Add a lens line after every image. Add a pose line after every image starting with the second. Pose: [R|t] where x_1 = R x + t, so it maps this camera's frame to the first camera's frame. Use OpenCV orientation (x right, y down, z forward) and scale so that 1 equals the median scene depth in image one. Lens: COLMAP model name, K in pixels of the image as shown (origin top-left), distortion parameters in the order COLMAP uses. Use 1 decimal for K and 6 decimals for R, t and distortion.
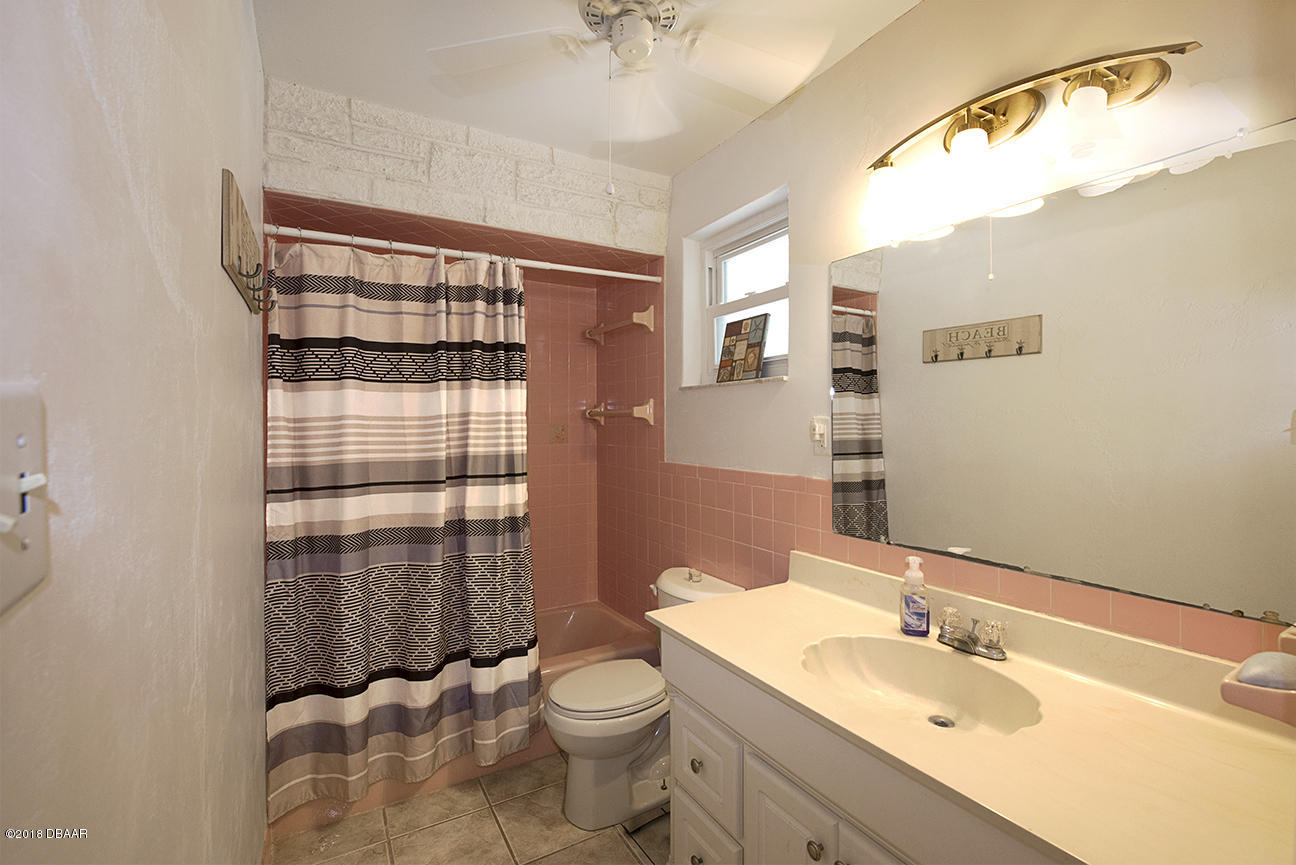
lens RADIAL K [[580.2, 0, 648.0], [0, 580.2, 432.5], [0, 0, 1]] dist [0.000341, -0.000024]
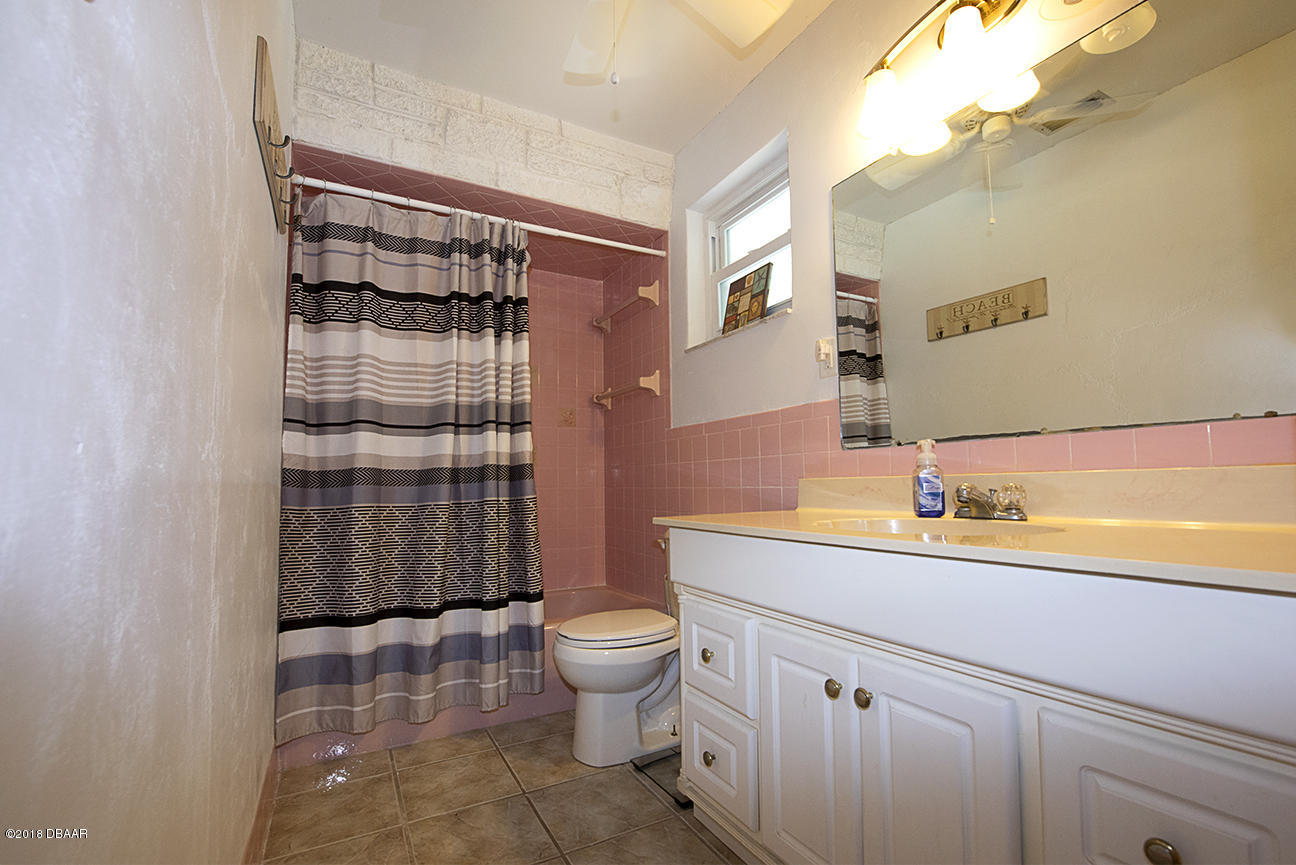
lens RADIAL K [[574.3, 0, 632.9], [0, 574.3, 452.5], [0, 0, 1]] dist [0.000410, 0.000256]
pose [[0.999275, -0.009984, -0.036731, -0.001874], [0.007367, 0.997471, -0.070687, 0.204693], [0.037344, 0.070365, 0.996822, 0.007789]]
